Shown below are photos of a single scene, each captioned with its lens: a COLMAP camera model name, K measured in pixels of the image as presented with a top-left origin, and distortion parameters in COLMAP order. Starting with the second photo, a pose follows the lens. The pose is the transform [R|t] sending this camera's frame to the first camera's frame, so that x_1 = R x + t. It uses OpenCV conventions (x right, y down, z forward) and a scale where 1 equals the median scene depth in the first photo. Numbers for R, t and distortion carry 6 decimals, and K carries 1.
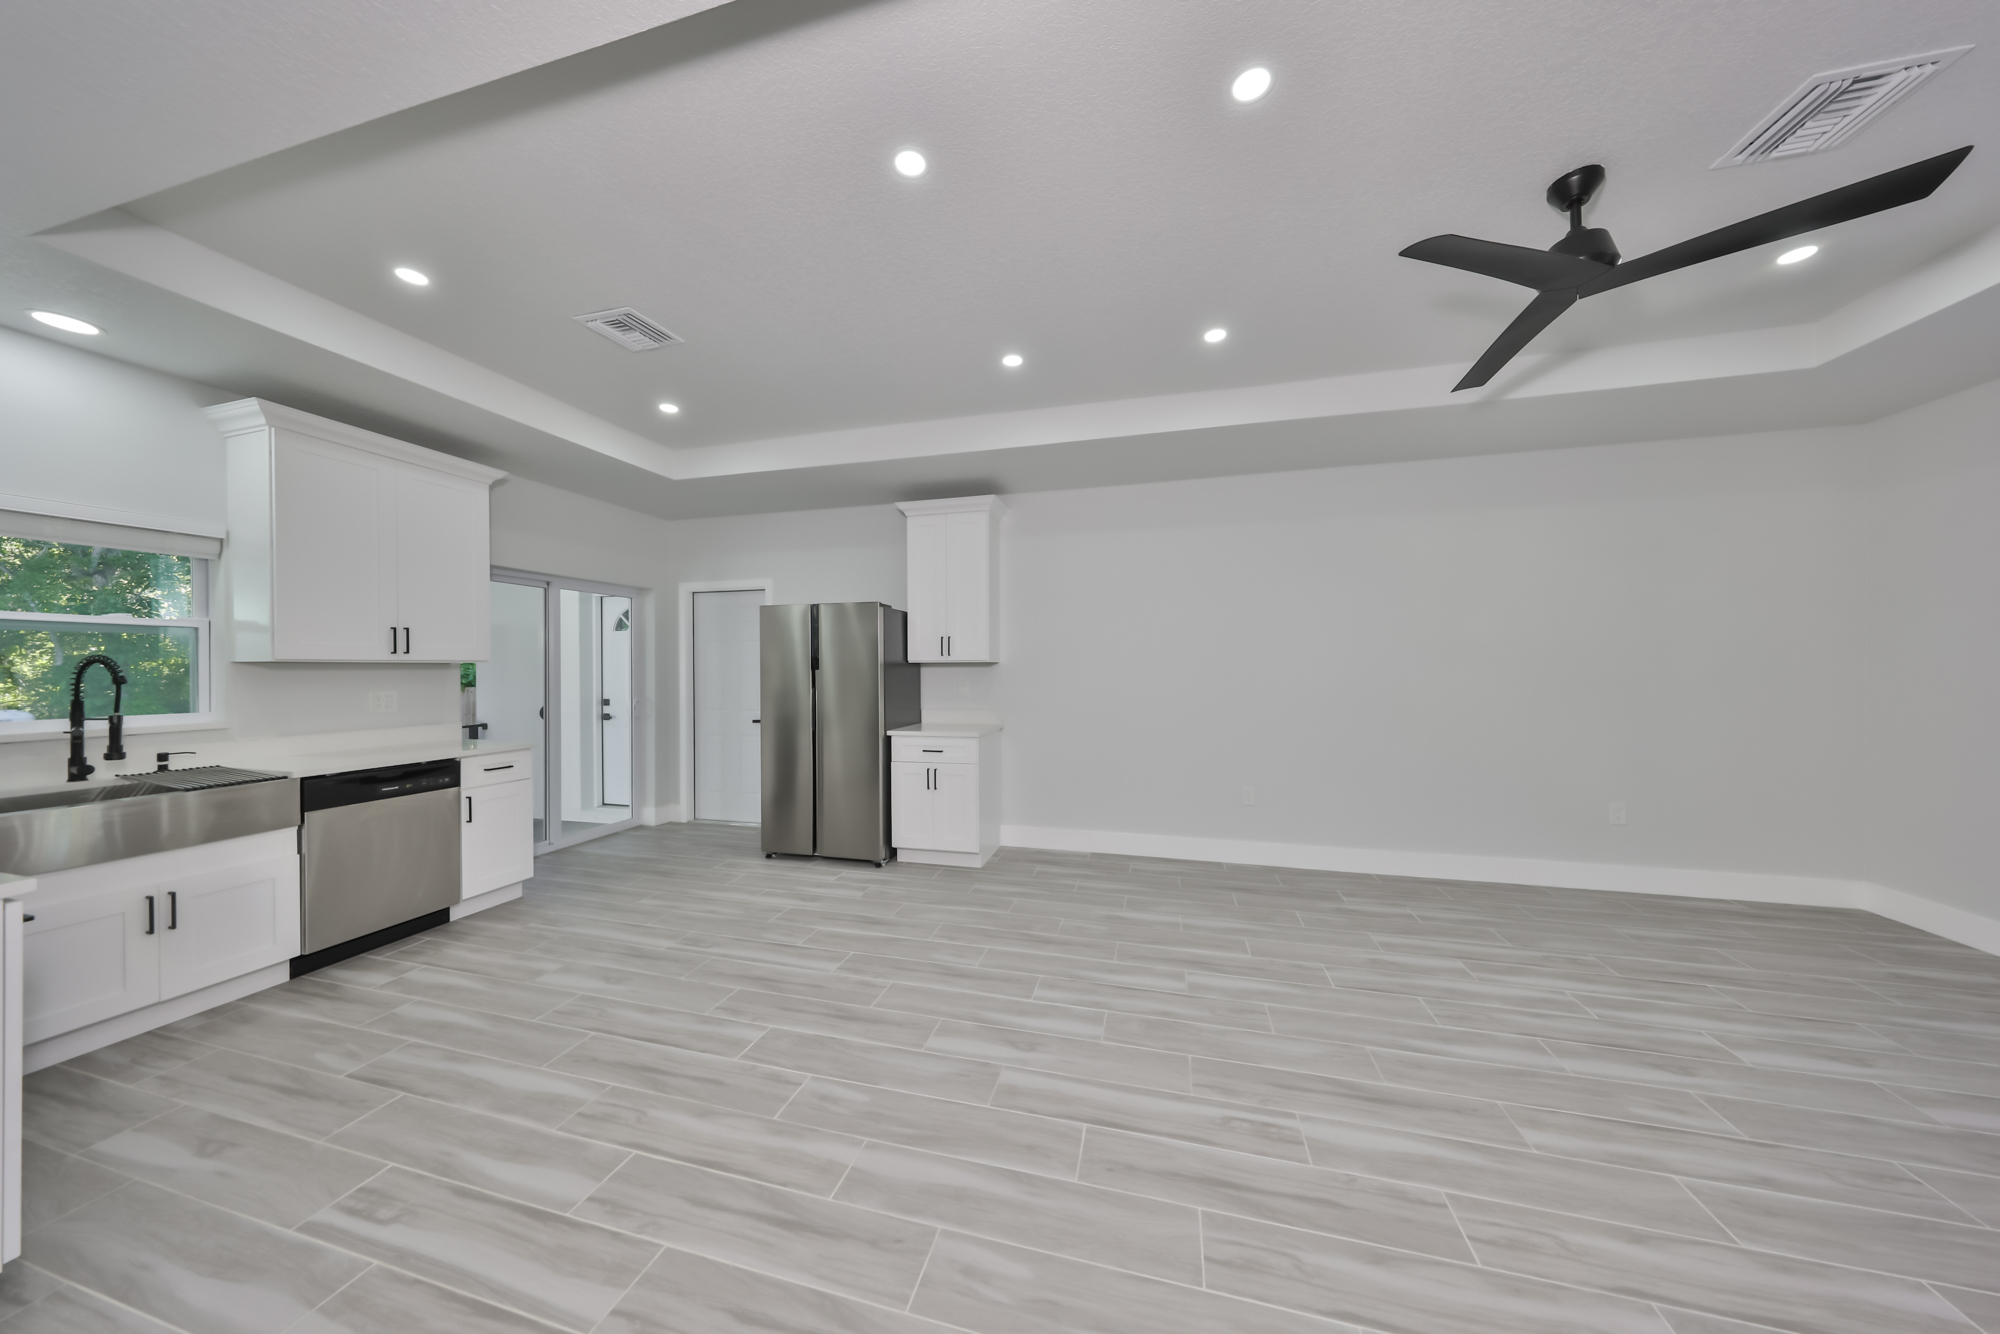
lens RADIAL K [[614.5, 0, 999.8], [0, 614.5, 665.9], [0, 0, 1]] dist [-0.002318, 0.000388]
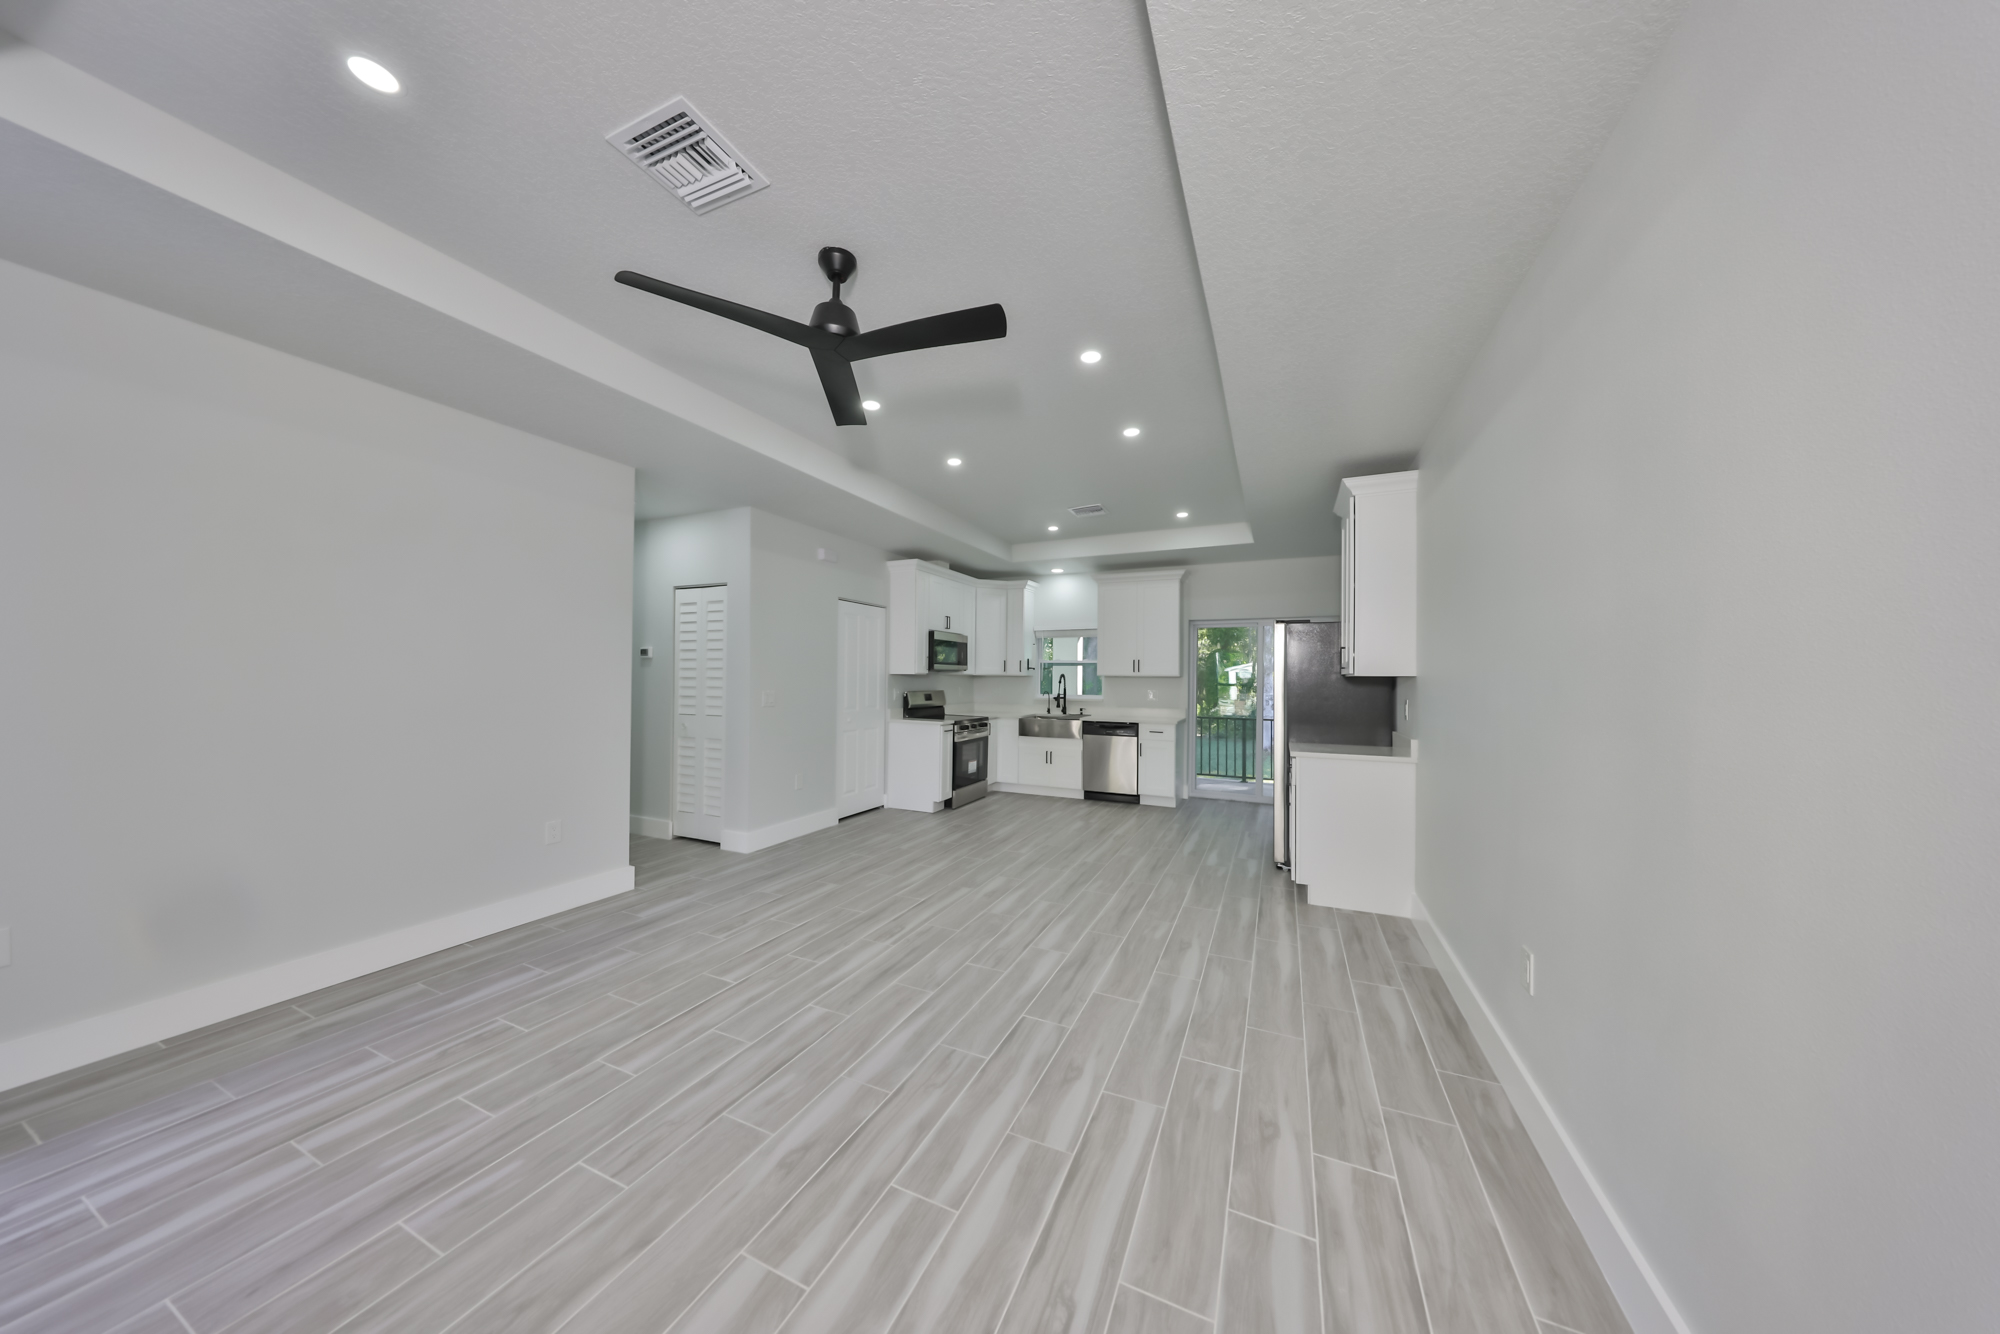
lens RADIAL K [[614.5, 0, 1002.8], [0, 614.5, 667.5], [0, 0, 1]] dist [-0.002318, 0.000388]
pose [[-0.165350, -0.013548, -0.986142, 1.373316], [-0.007478, 0.999894, -0.012483, -0.006229], [0.986207, 0.005311, -0.165434, 1.027739]]
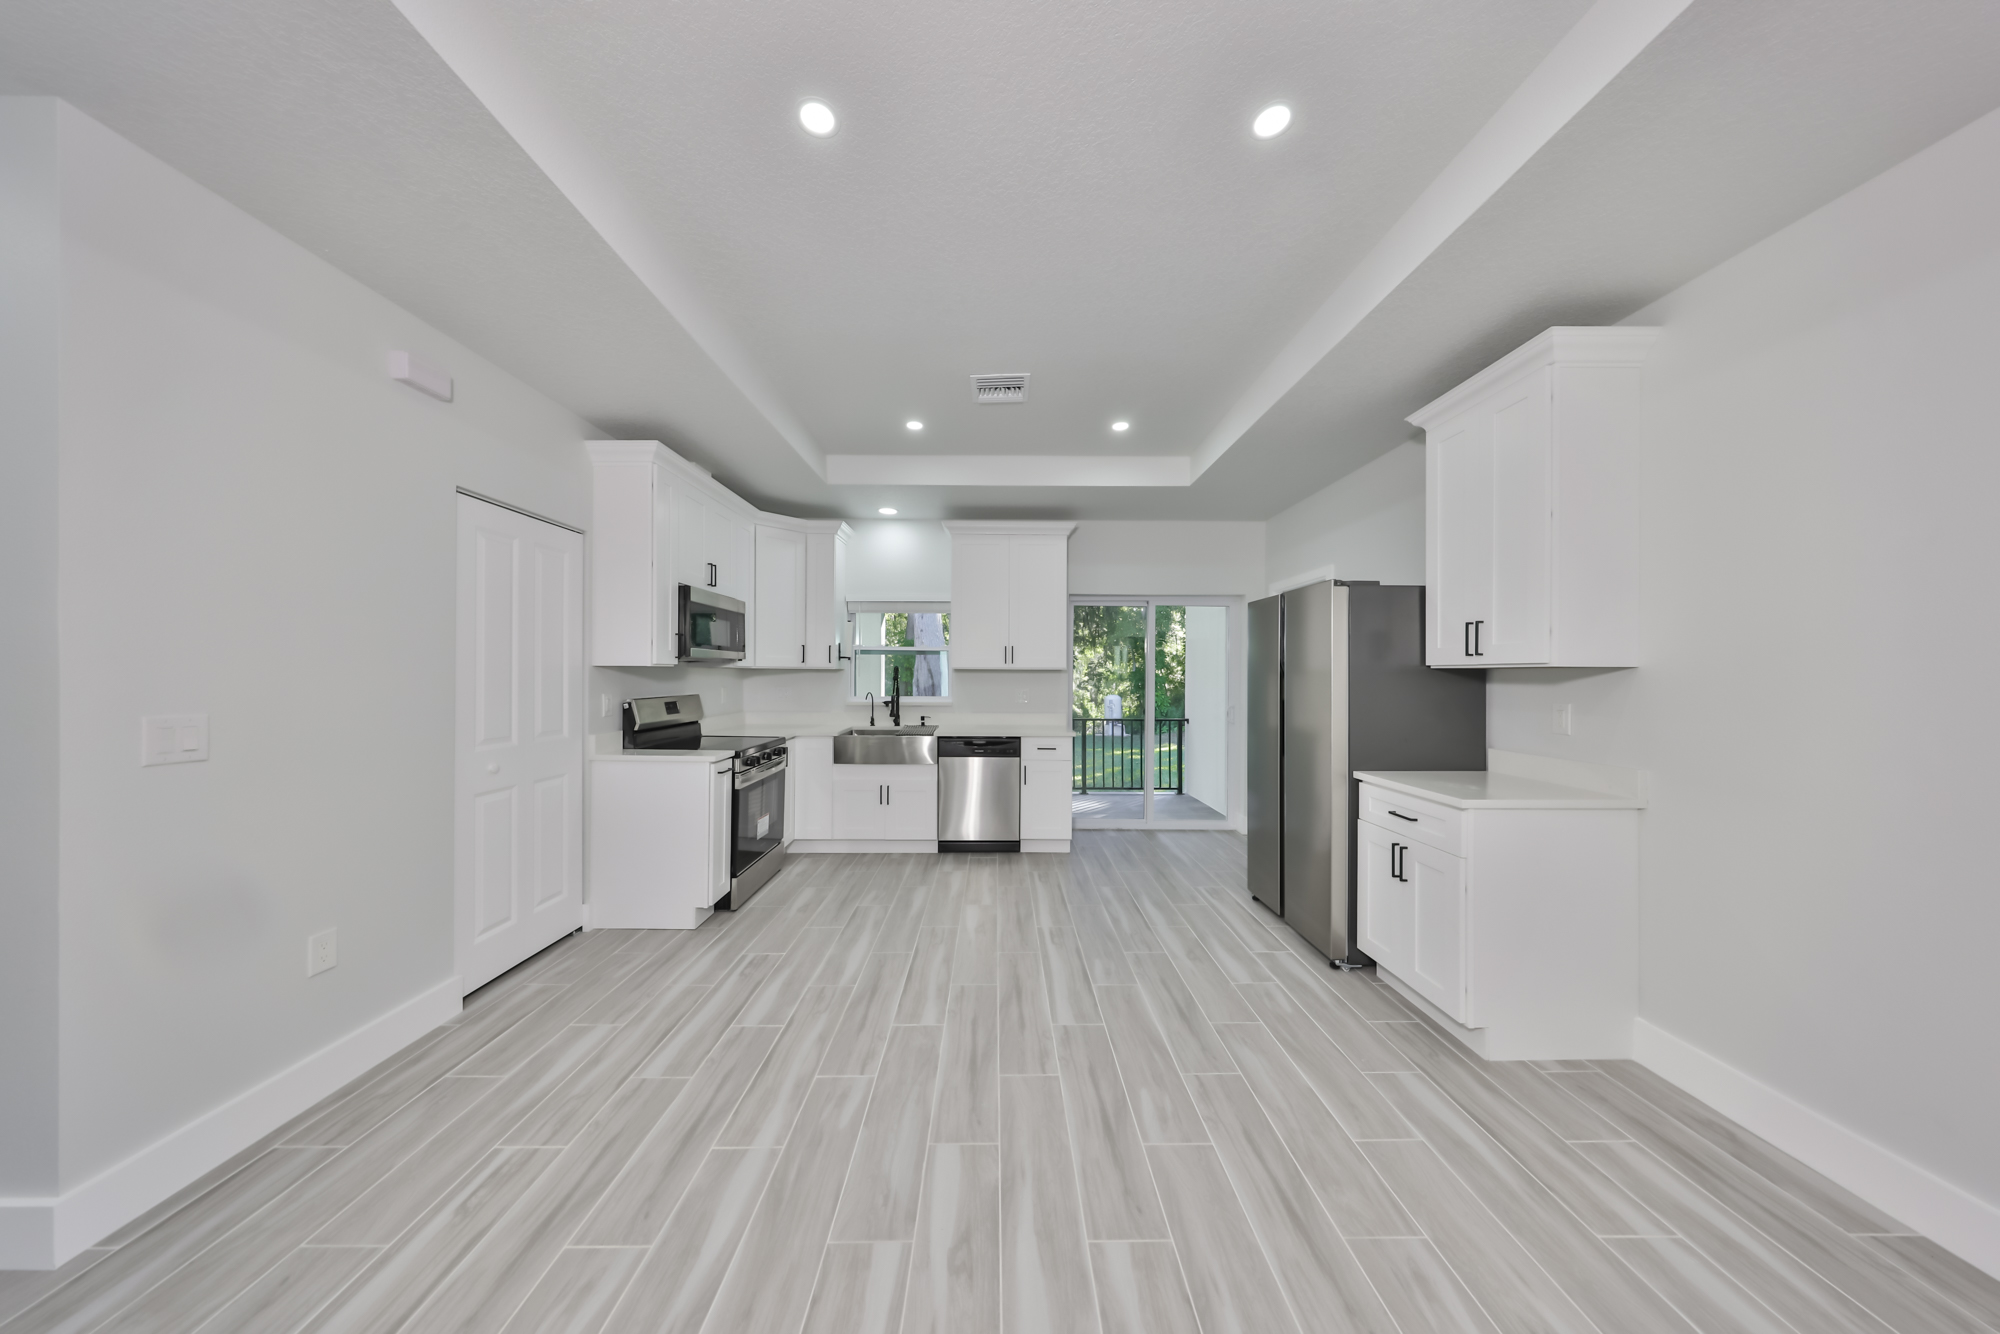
lens RADIAL K [[614.5, 0, 1005.2], [0, 614.5, 671.0], [0, 0, 1]] dist [-0.002318, 0.000388]
pose [[0.272297, 0.002277, -0.962210, 0.524427], [-0.005357, 0.999985, 0.000850, -0.002716], [0.962198, 0.004923, 0.272305, 0.670698]]
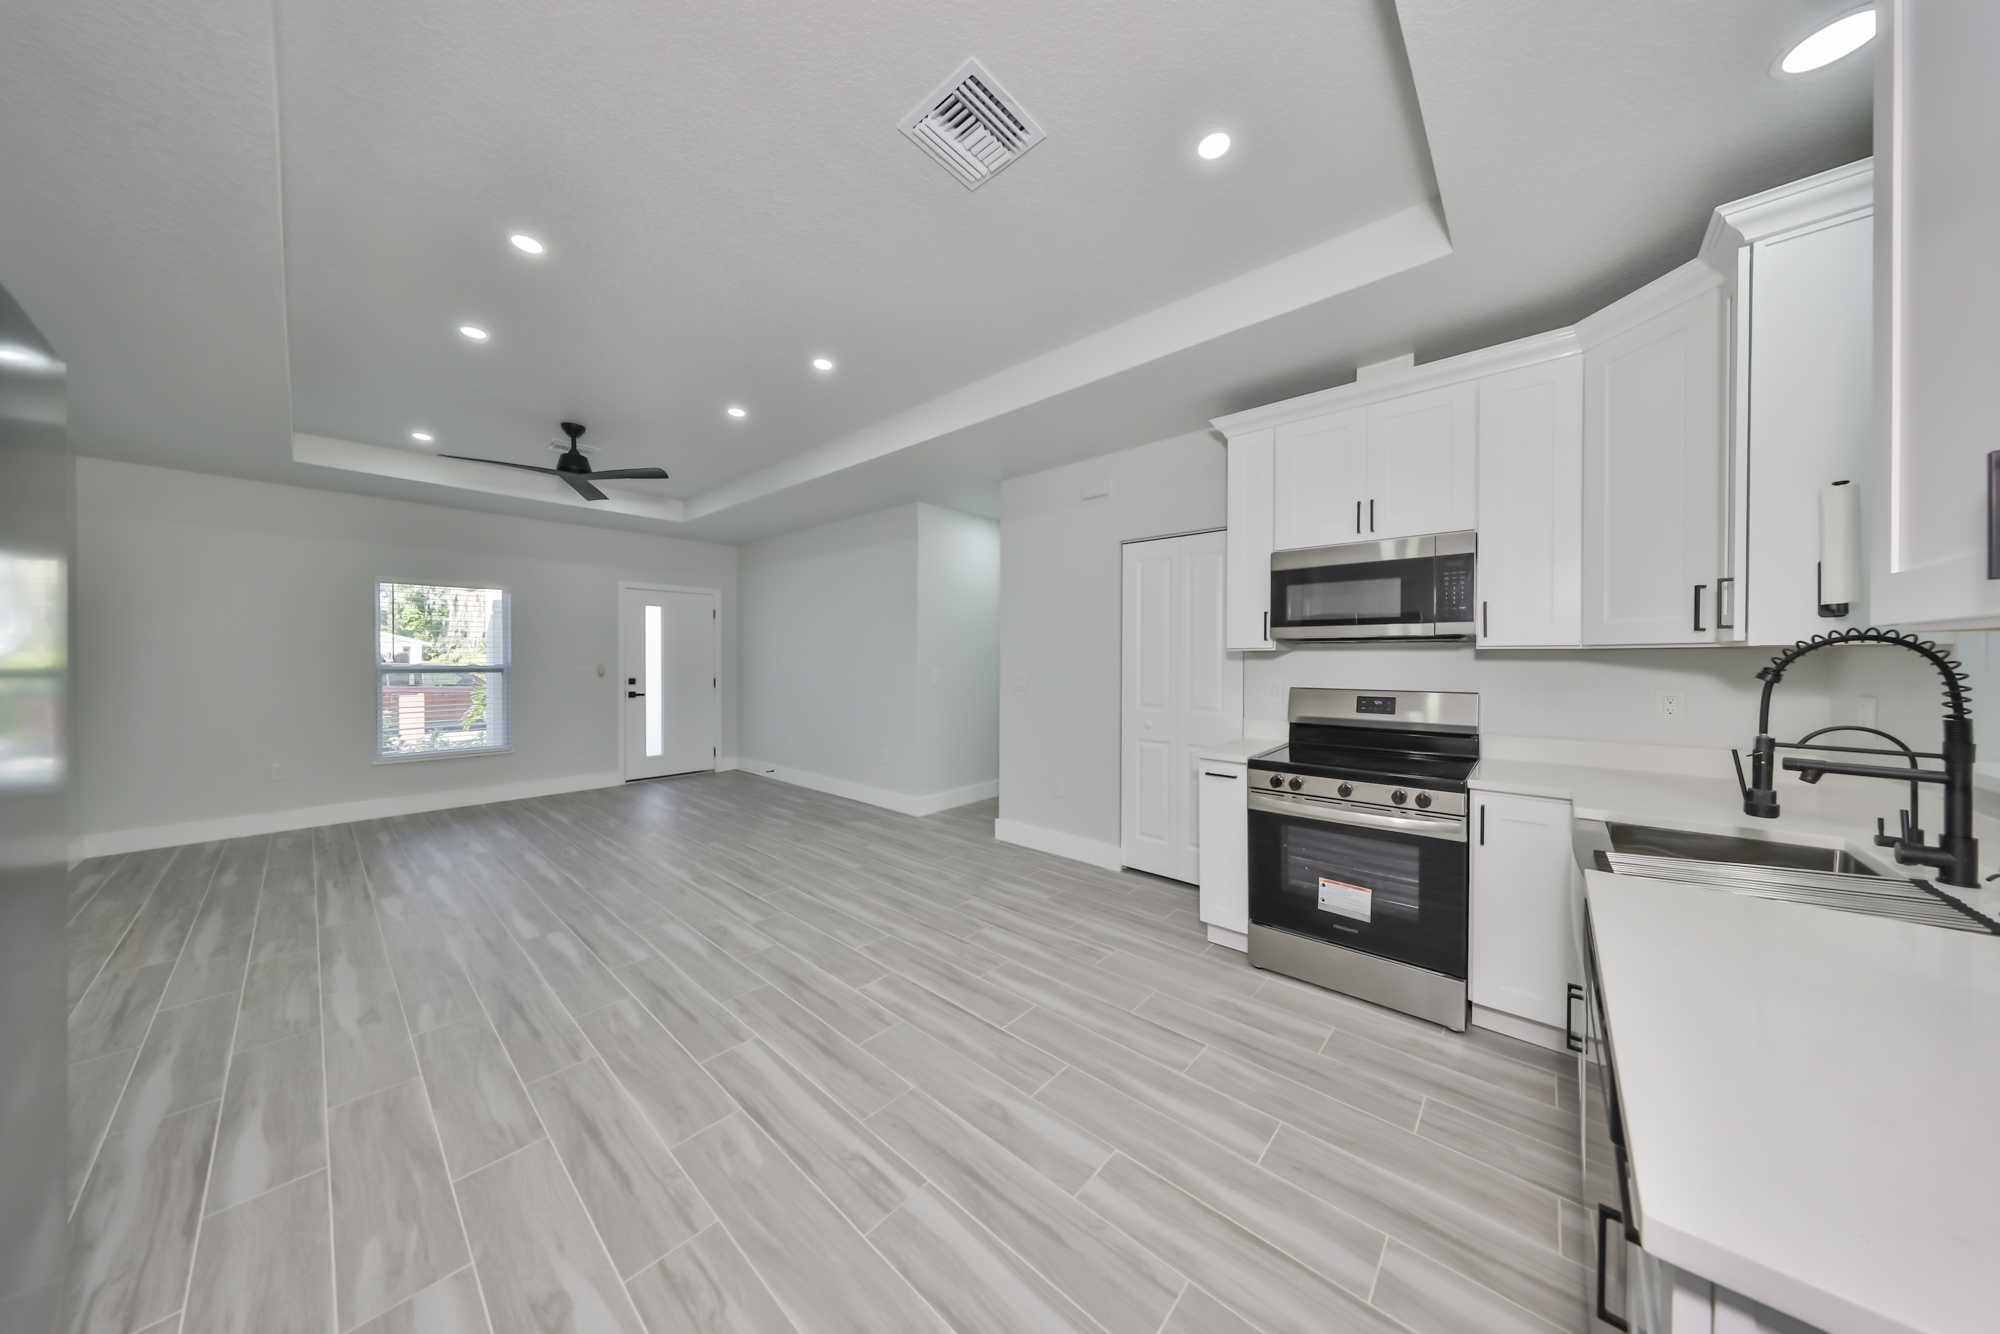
lens RADIAL K [[614.5, 0, 997.5], [0, 614.5, 671.8], [0, 0, 1]] dist [-0.002318, 0.000388]
pose [[-0.893412, -0.009140, 0.449145, -0.881371], [0.000651, 0.999766, 0.021639, 0.005591], [-0.449238, 0.019625, -0.893197, 1.510513]]
